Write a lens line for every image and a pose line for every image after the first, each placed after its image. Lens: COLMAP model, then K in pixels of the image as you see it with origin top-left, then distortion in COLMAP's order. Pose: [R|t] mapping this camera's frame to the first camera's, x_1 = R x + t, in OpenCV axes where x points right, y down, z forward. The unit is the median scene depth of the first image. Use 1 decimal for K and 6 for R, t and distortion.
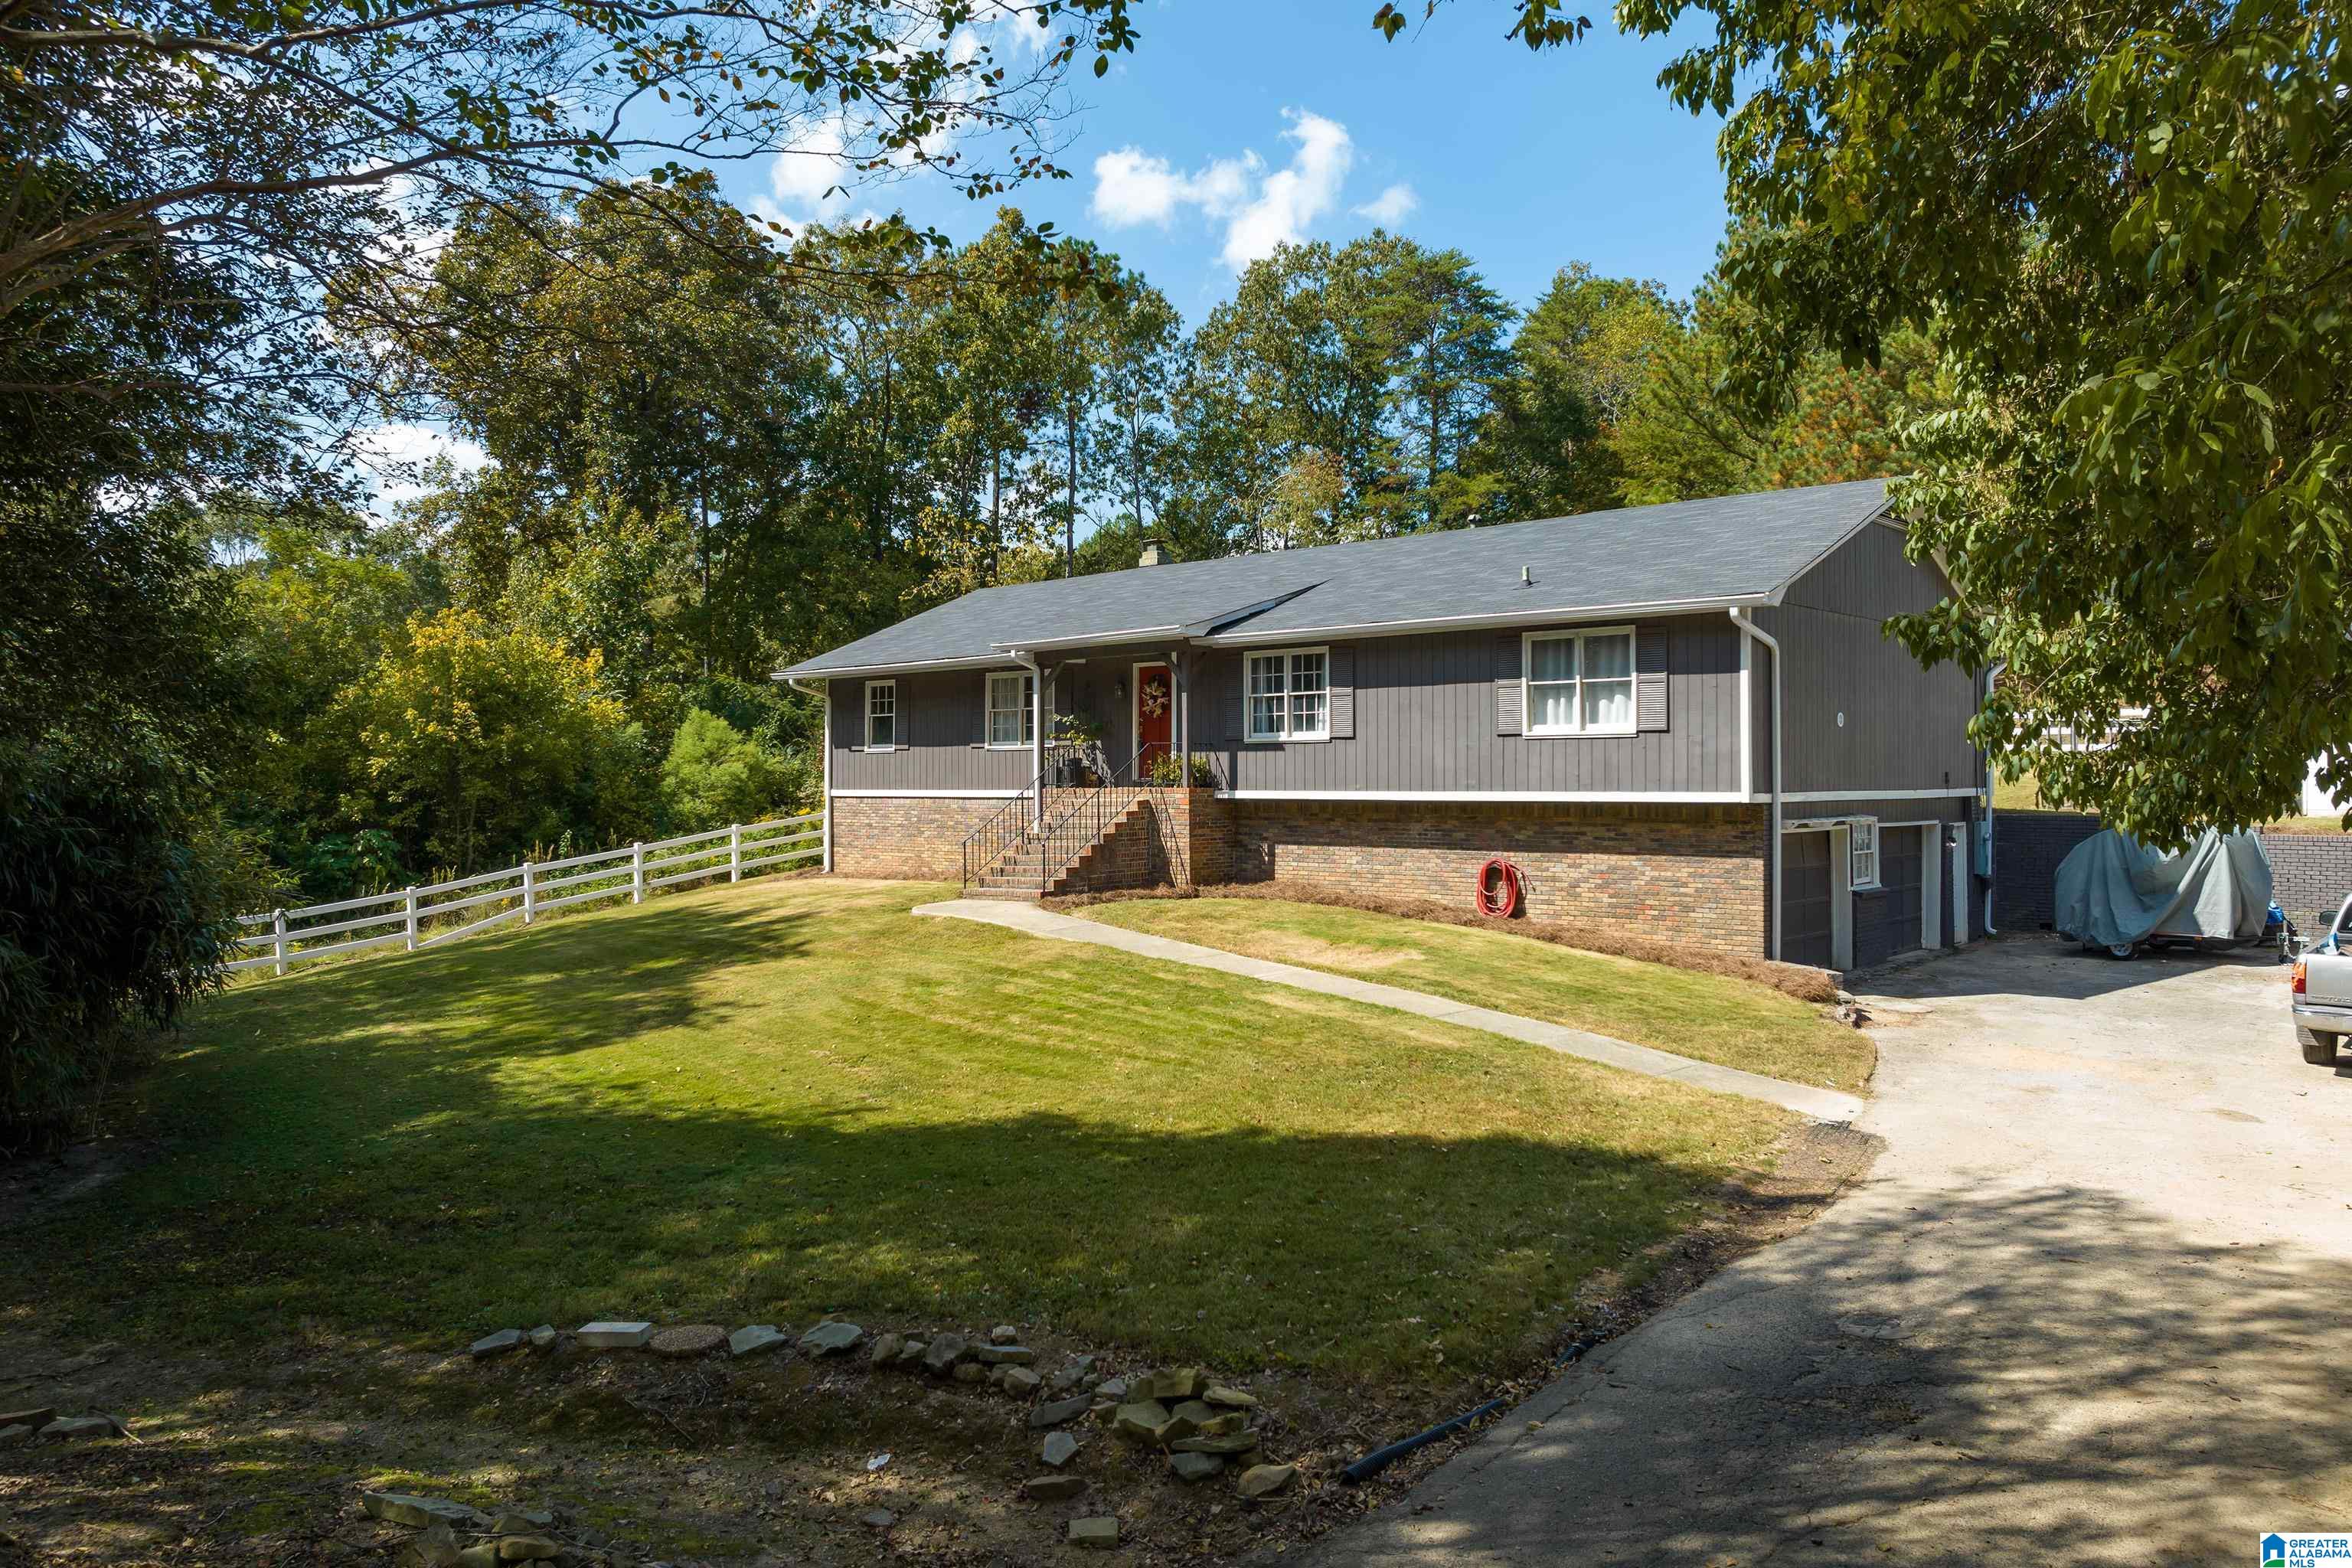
lens RADIAL K [[1656.3, 0, 1176.0], [0, 1656.3, 784.0], [0, 0, 1]] dist [-0.010989, -0.057870]
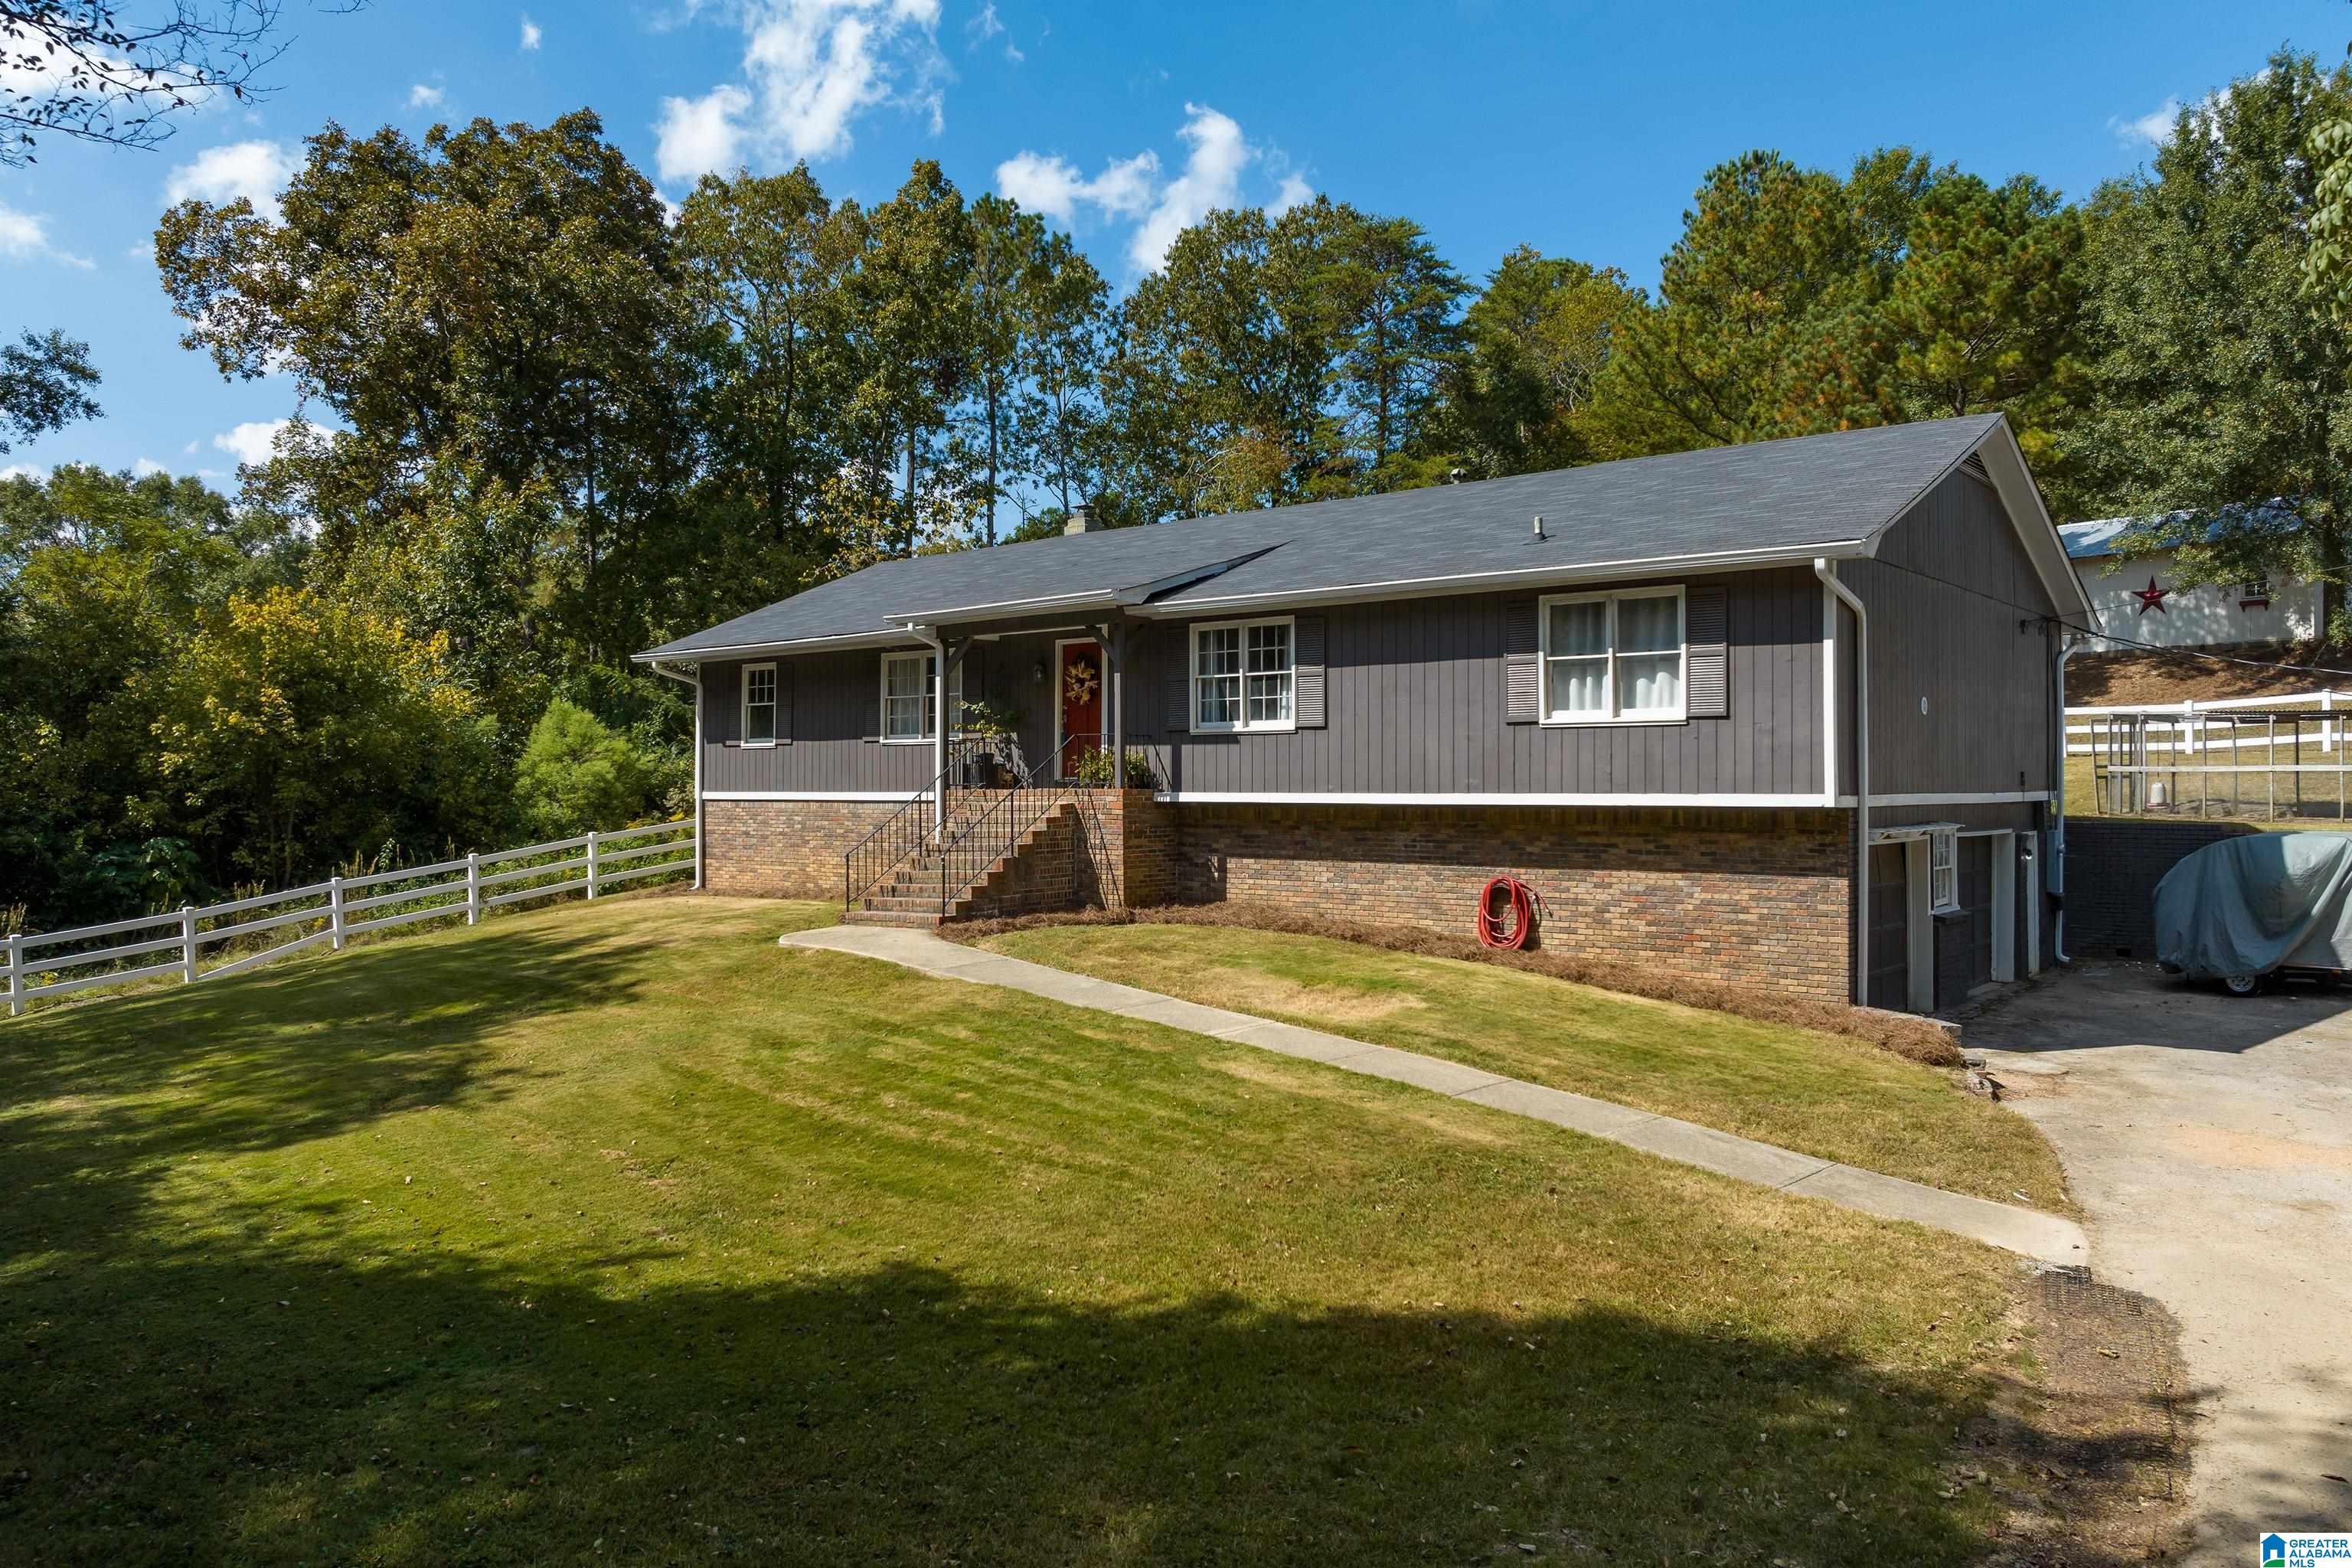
lens RADIAL K [[1656.3, 0, 1176.0], [0, 1656.3, 784.0], [0, 0, 1]] dist [-0.010989, -0.057870]
pose [[0.999047, 0.002113, 0.043599, -0.001511], [-0.001955, 0.999991, -0.003670, 0.002828], [-0.043606, 0.003581, 0.999042, 0.174897]]
